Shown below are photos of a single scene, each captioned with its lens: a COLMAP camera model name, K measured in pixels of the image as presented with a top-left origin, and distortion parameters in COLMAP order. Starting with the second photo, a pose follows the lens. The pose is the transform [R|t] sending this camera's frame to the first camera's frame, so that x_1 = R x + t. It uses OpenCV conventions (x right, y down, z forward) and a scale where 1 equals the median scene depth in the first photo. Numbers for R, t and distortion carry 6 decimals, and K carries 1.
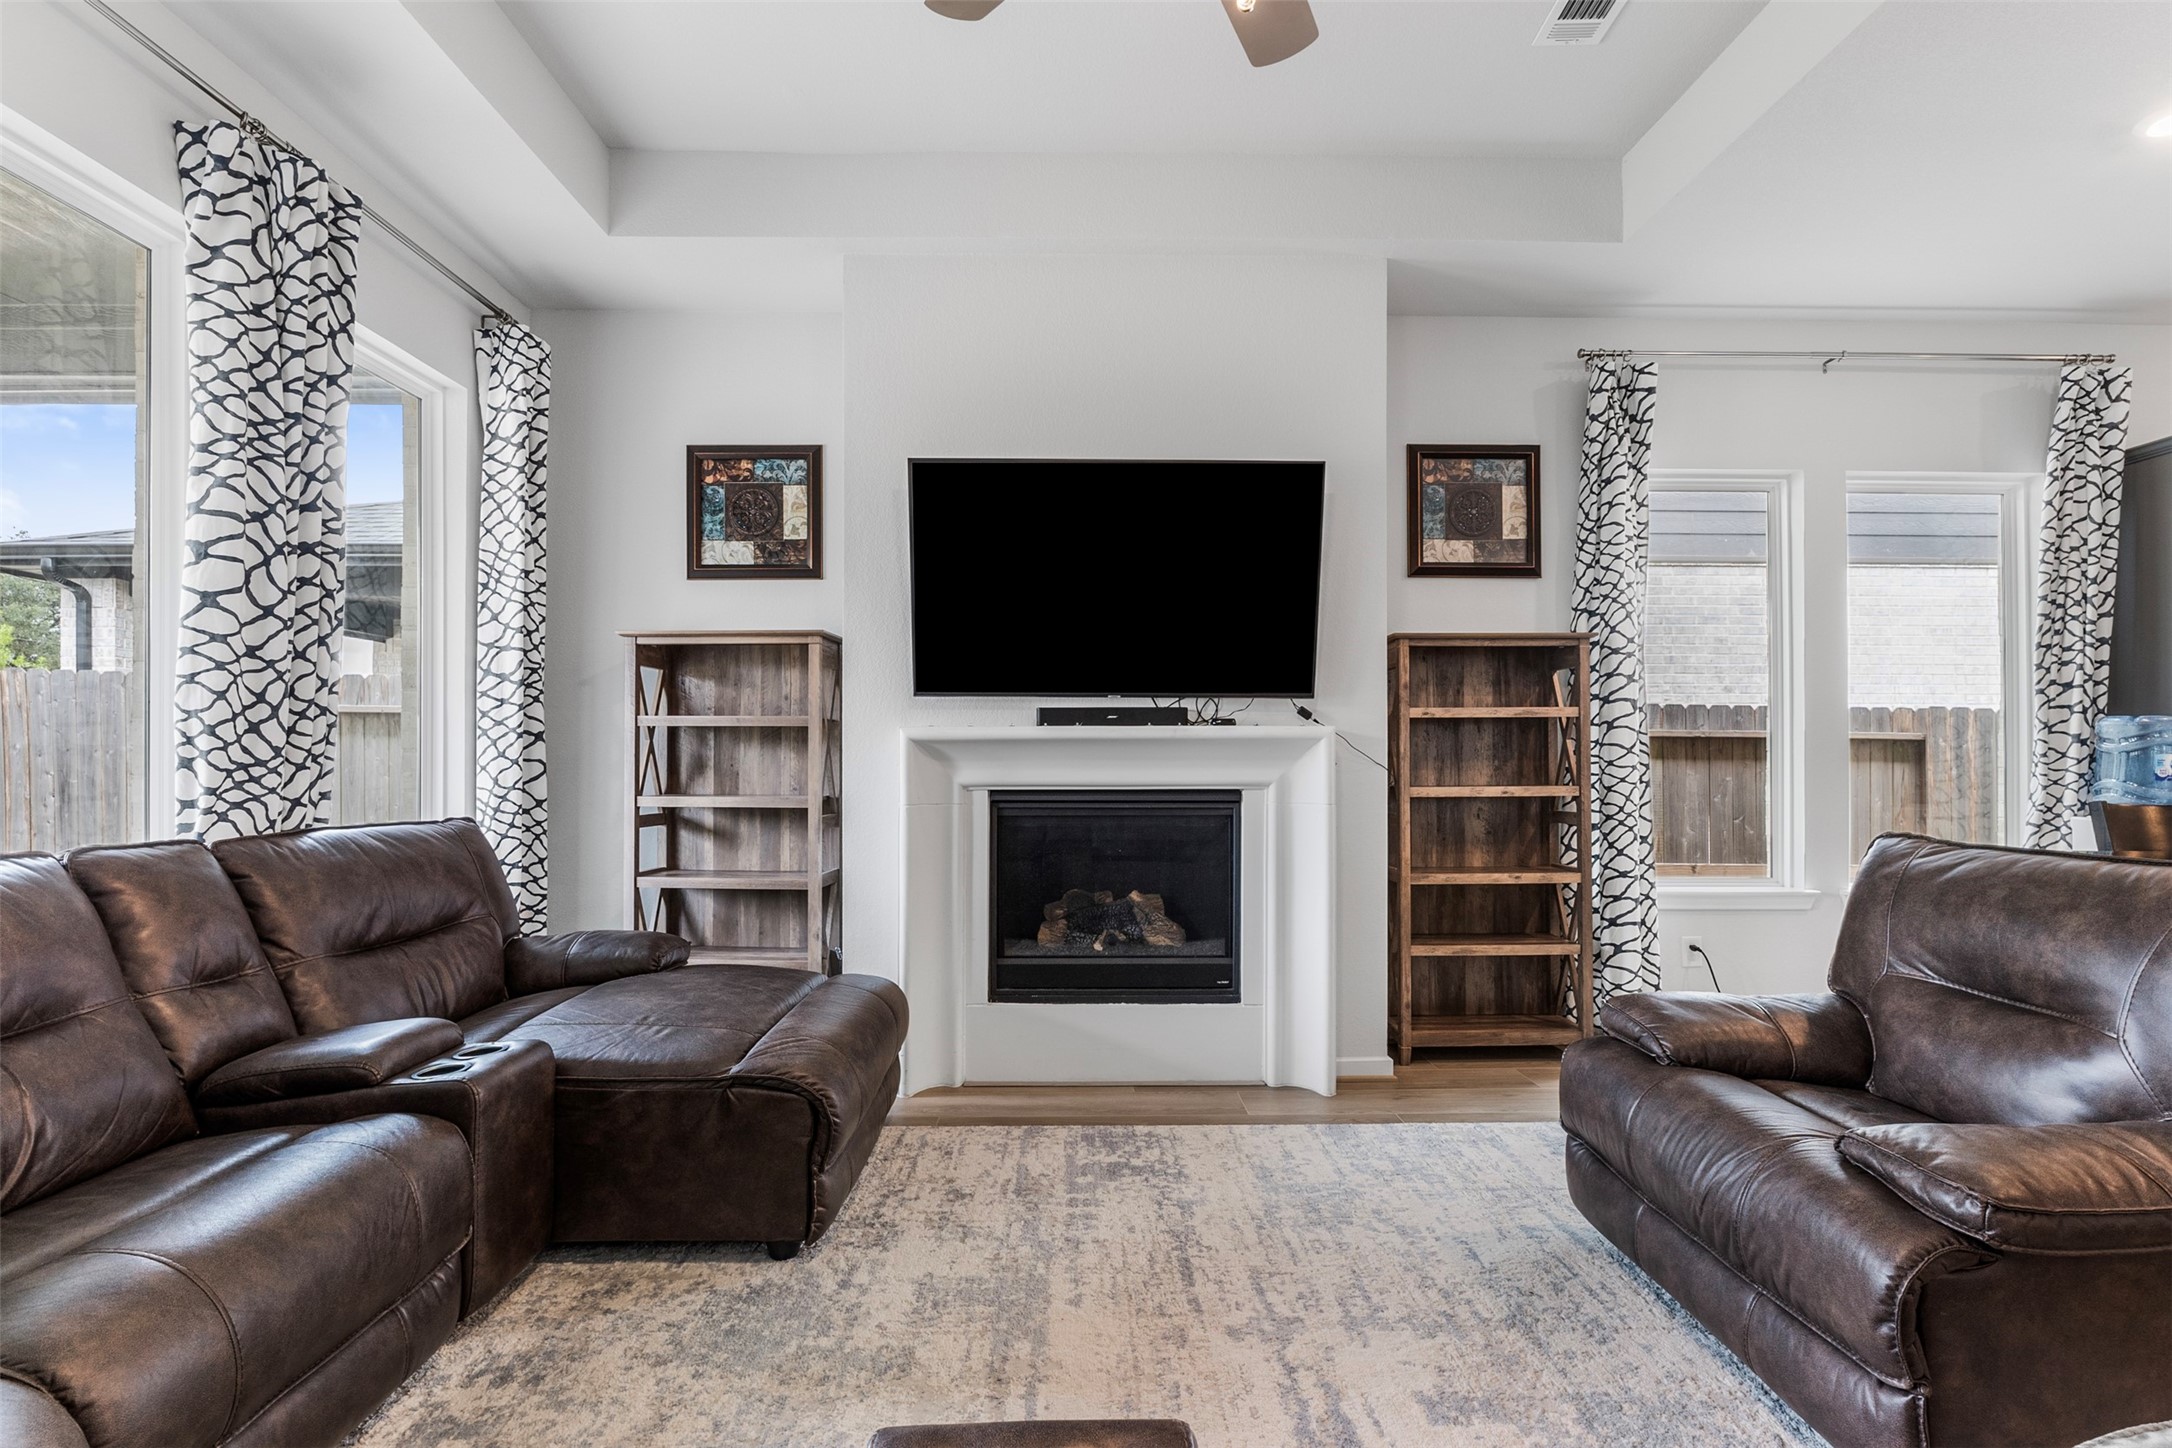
lens RADIAL K [[985.8, 0, 1086.4], [0, 985.8, 761.8], [0, 0, 1]] dist [-0.011810, -0.000058]
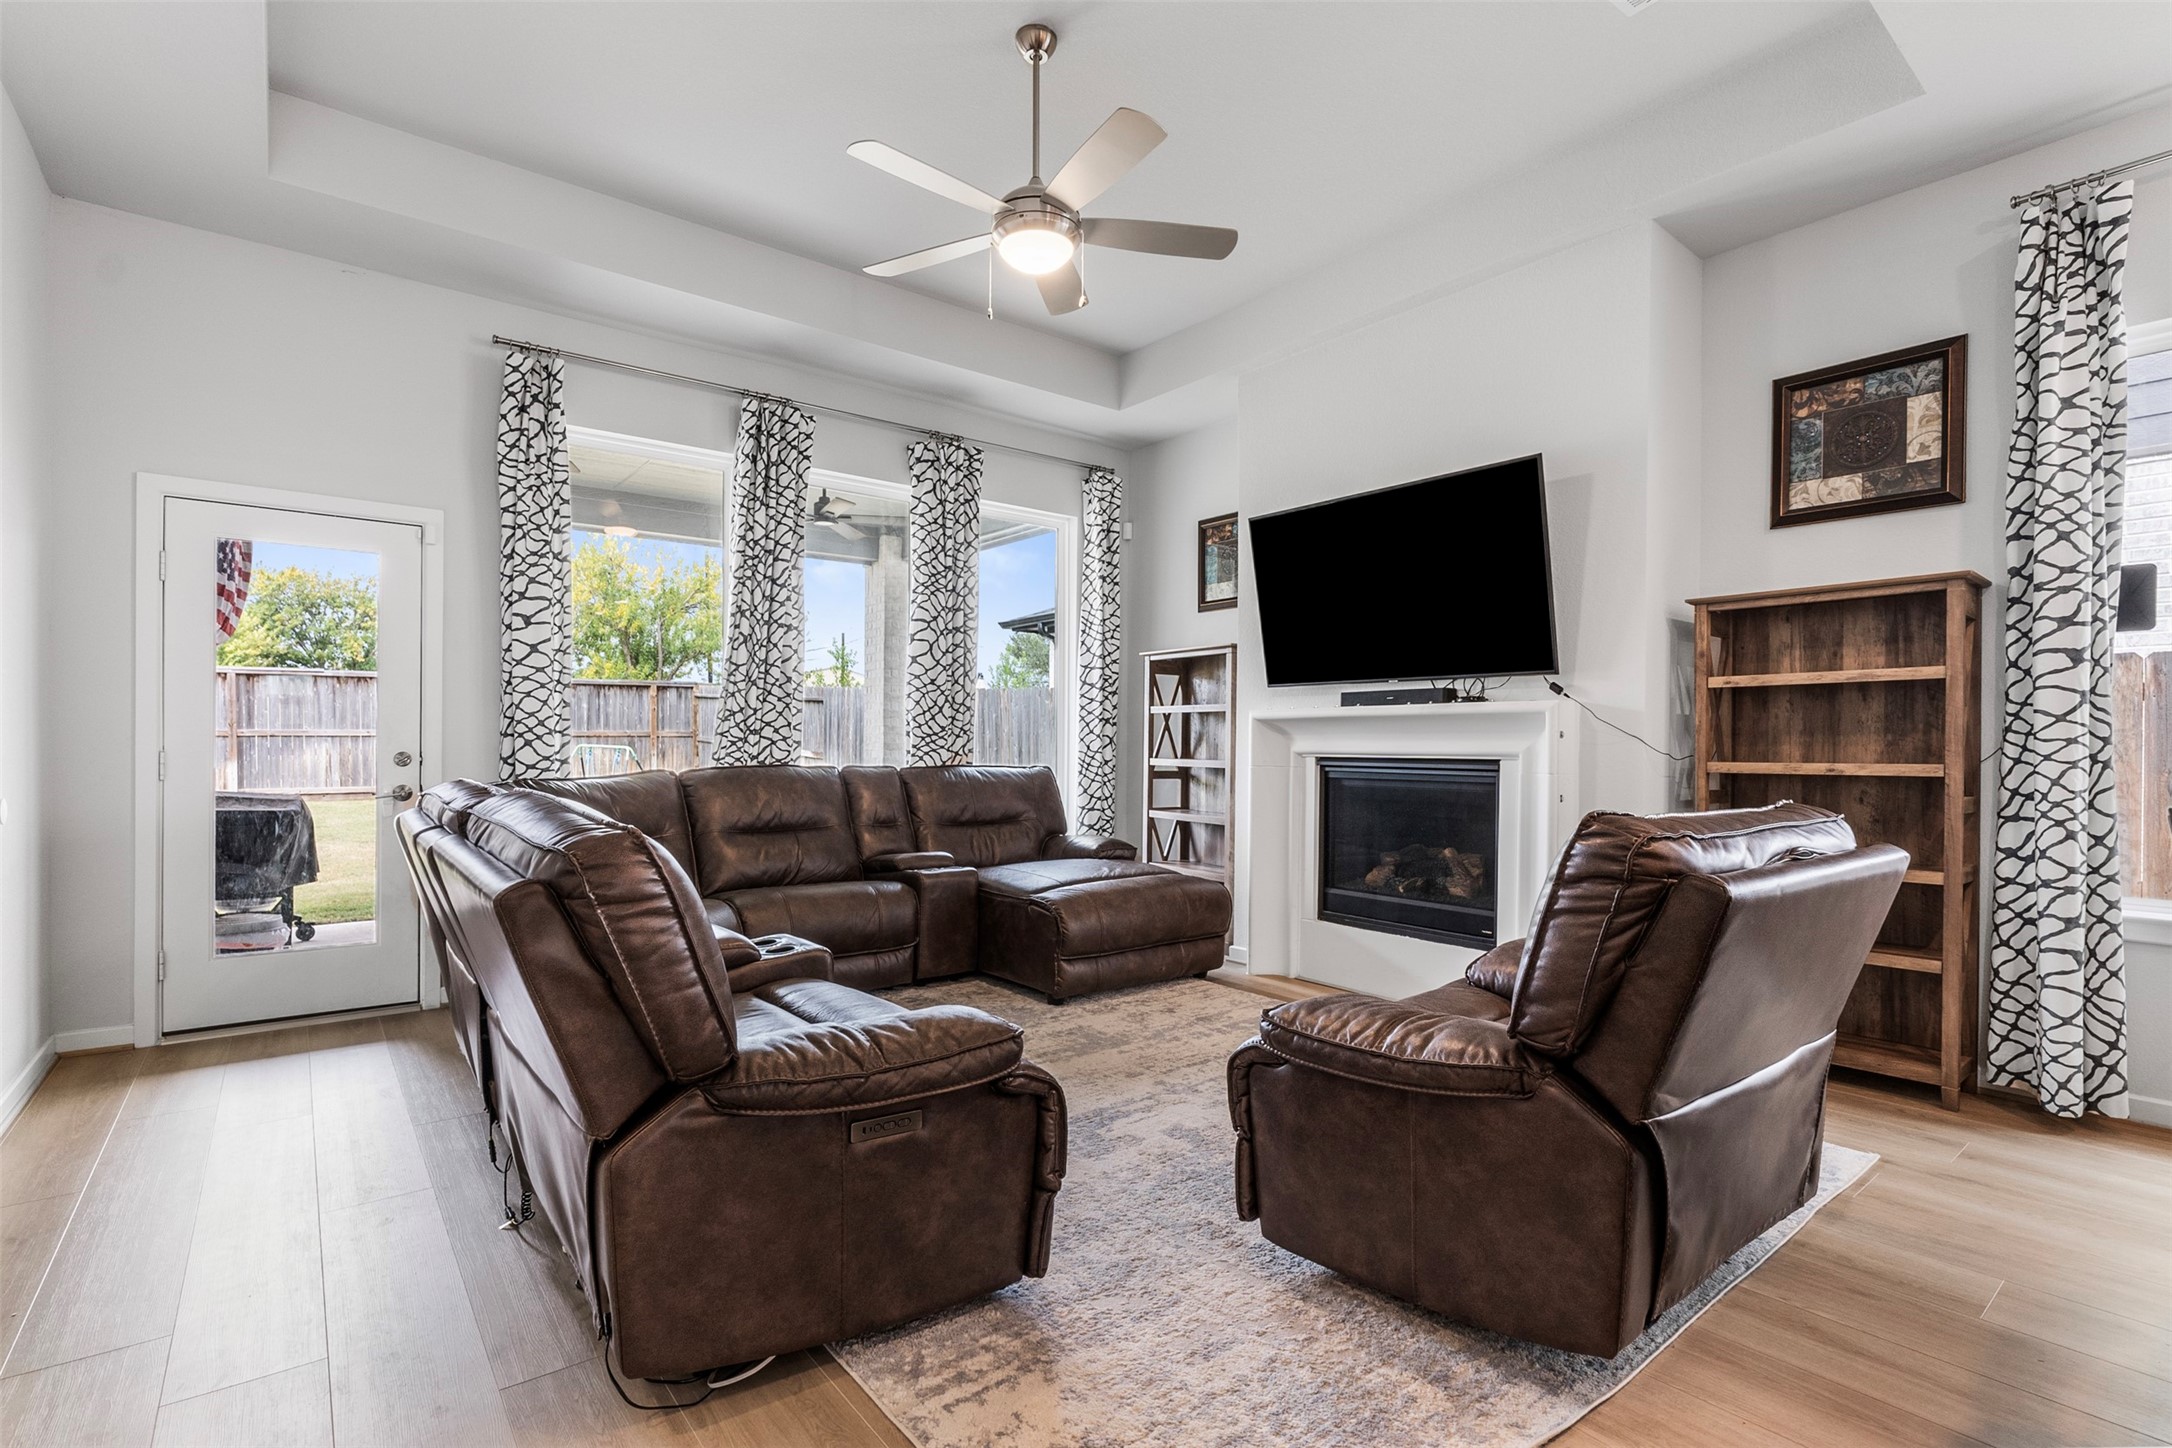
lens RADIAL K [[1006.9, 0, 1077.9], [0, 1006.9, 751.3], [0, 0, 1]] dist [-0.002943, 0.000104]
pose [[0.608781, 0.010257, -0.793272, 0.768918], [-0.009399, 0.999939, 0.005716, 0.016942], [0.793282, 0.003976, 0.608841, -0.063377]]
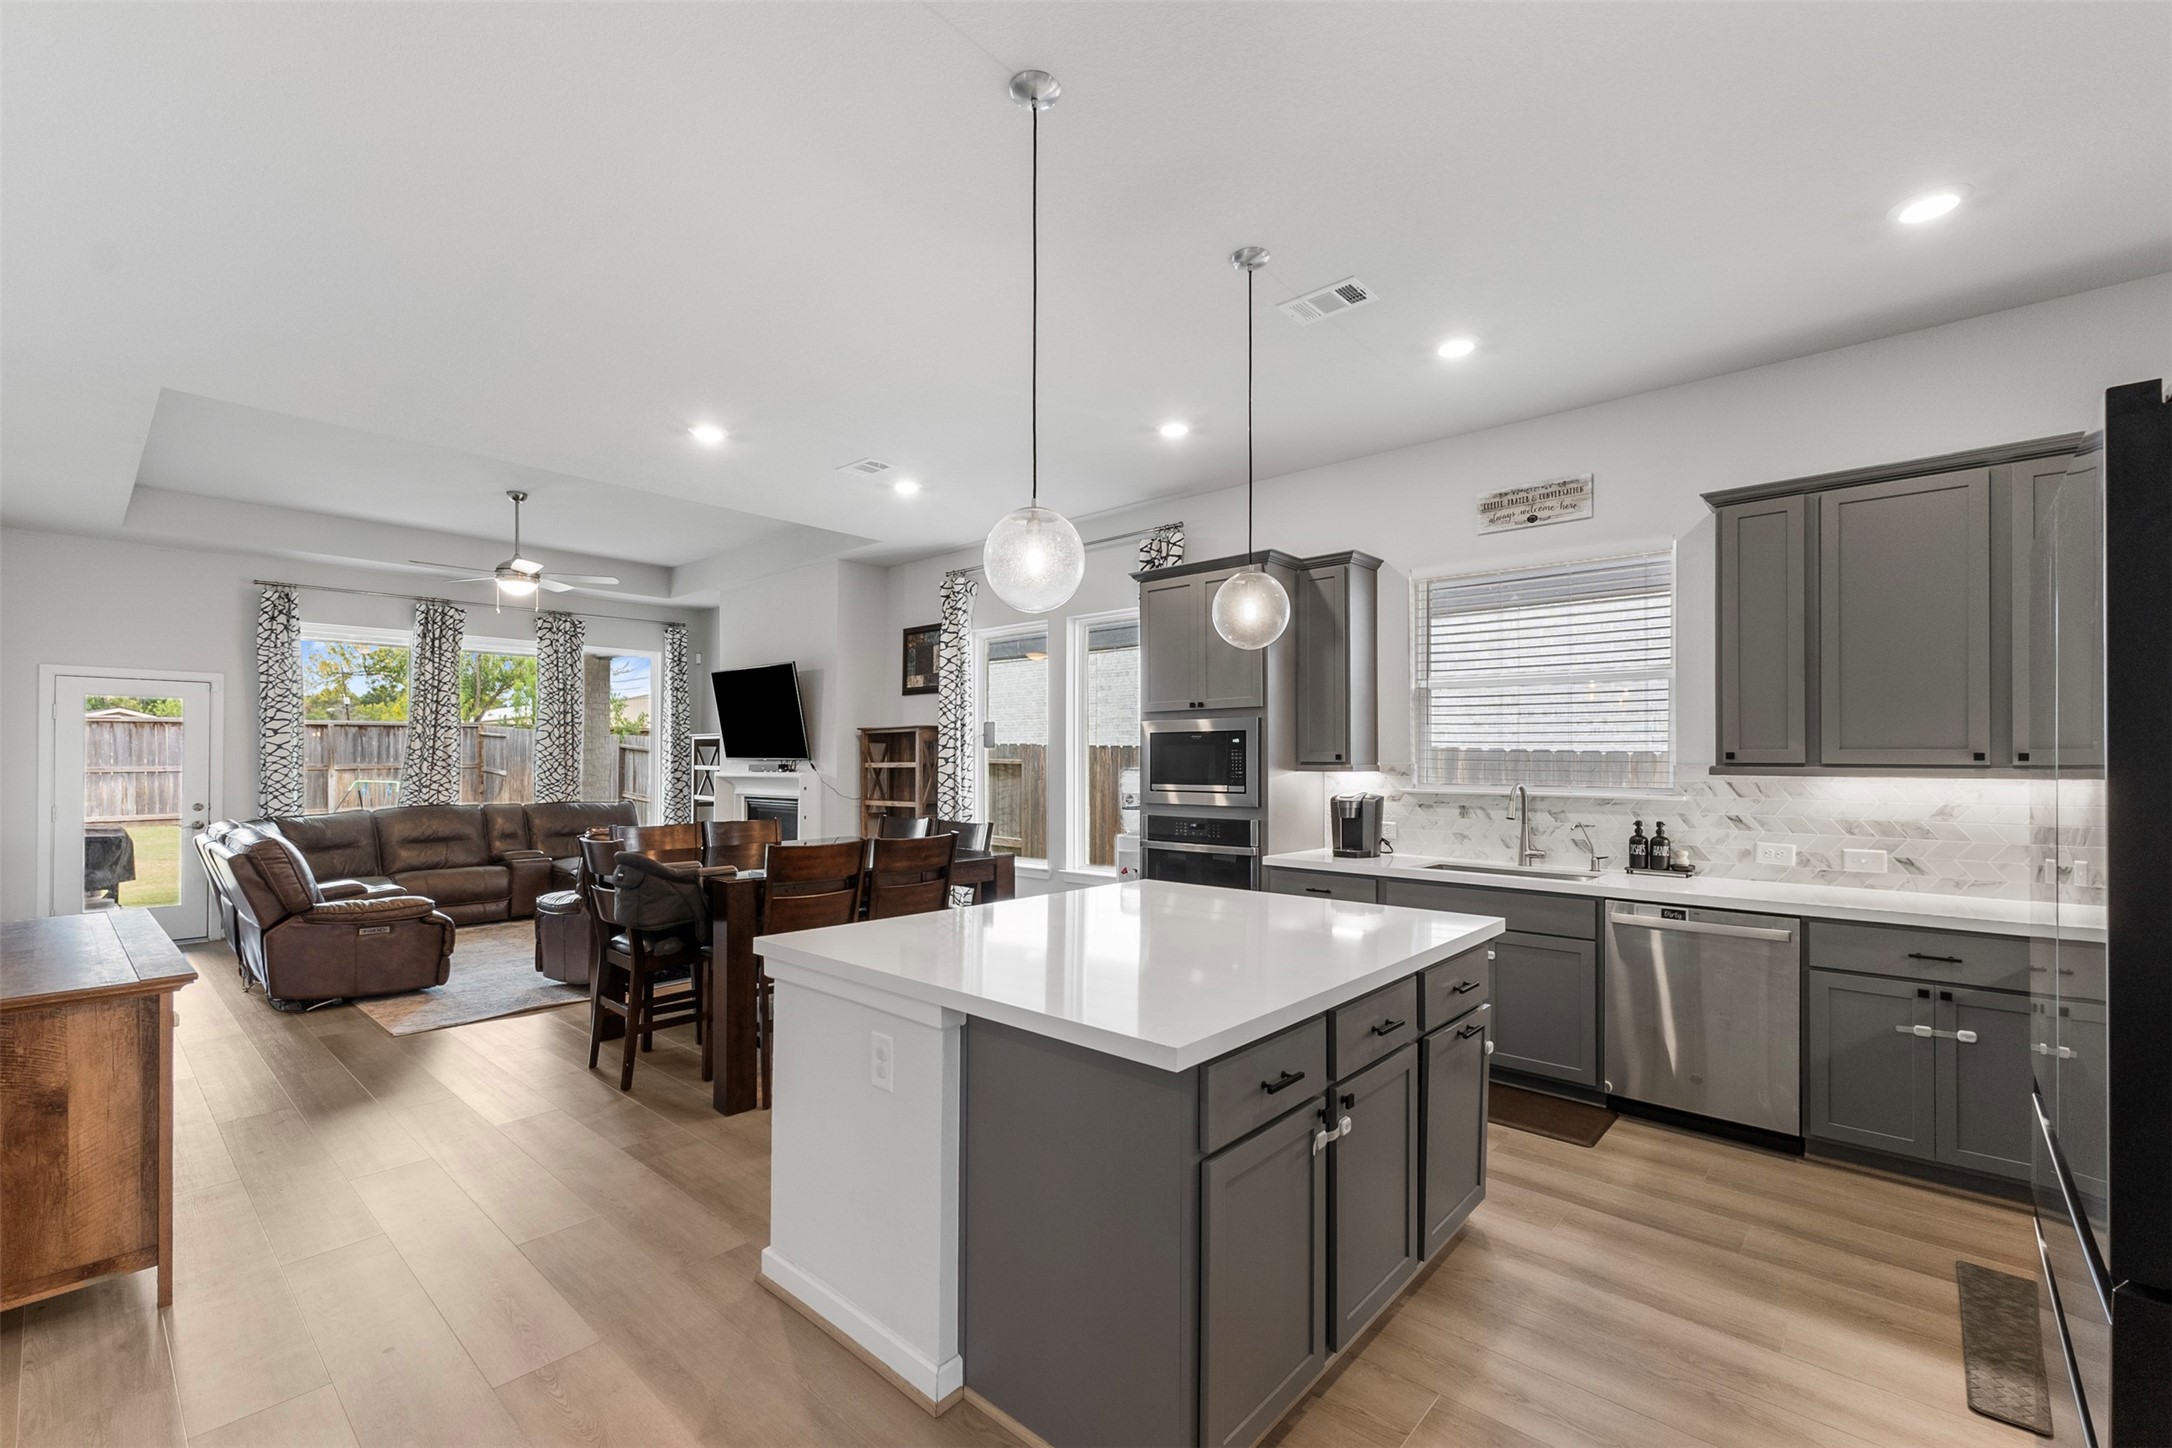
lens RADIAL K [[925.2, 0, 1083.3], [0, 925.2, 755.5], [0, 0, 1]] dist [0.011691, -0.000122]
pose [[0.731396, -0.002661, -0.681947, 2.161715], [-0.001859, 0.999981, -0.005896, -0.063493], [0.681950, 0.005580, 0.731378, -0.149247]]
